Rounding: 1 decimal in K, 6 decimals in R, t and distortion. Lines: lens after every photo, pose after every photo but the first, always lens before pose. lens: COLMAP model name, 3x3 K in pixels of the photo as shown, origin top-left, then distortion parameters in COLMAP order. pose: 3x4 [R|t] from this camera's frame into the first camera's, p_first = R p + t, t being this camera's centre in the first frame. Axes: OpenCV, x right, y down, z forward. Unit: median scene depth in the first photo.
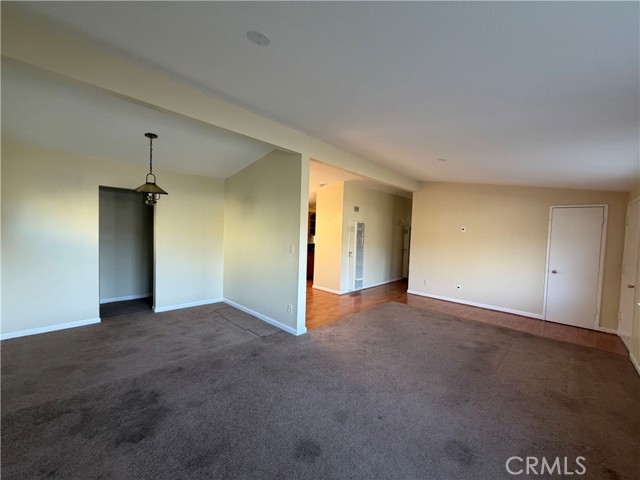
lens RADIAL K [[255.6, 0, 319.1], [0, 255.6, 242.0], [0, 0, 1]] dist [0.000484, 0.000108]
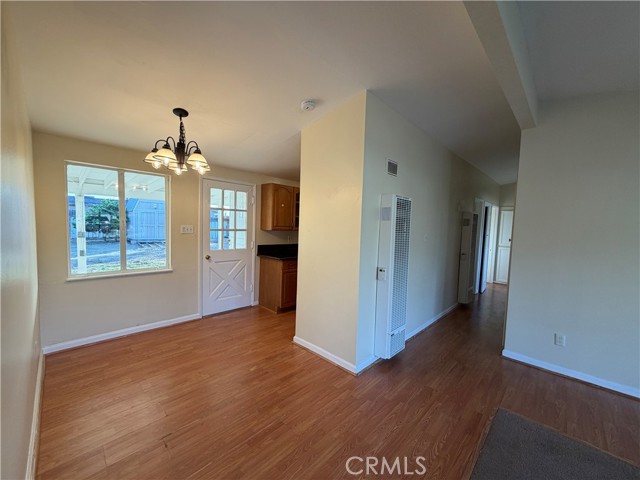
lens RADIAL K [[255.6, 0, 319.1], [0, 255.6, 242.0], [0, 0, 1]] dist [0.000484, 0.000108]
pose [[0.999979, -0.006090, -0.002416, 0.023634], [0.006128, 0.999854, 0.015949, -0.012037], [0.002318, -0.015963, 0.999870, 0.579219]]
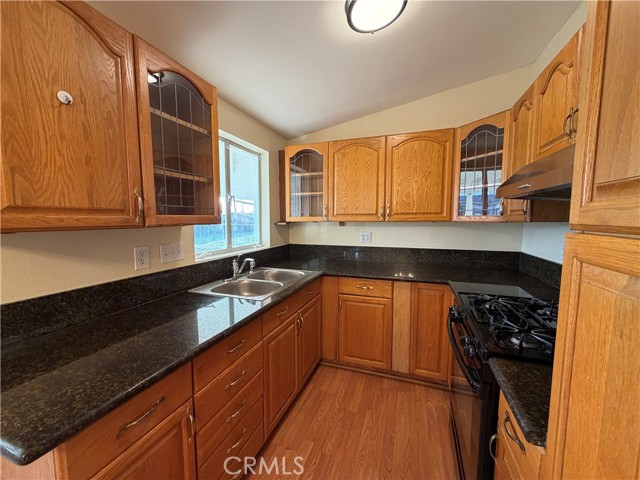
lens RADIAL K [[255.6, 0, 319.1], [0, 255.6, 242.0], [0, 0, 1]] dist [0.000484, 0.000108]
pose [[0.914660, -0.073021, 0.397574, -0.008658], [0.050555, 0.996490, 0.066716, -0.026749], [-0.401050, -0.040923, 0.915142, 1.019277]]
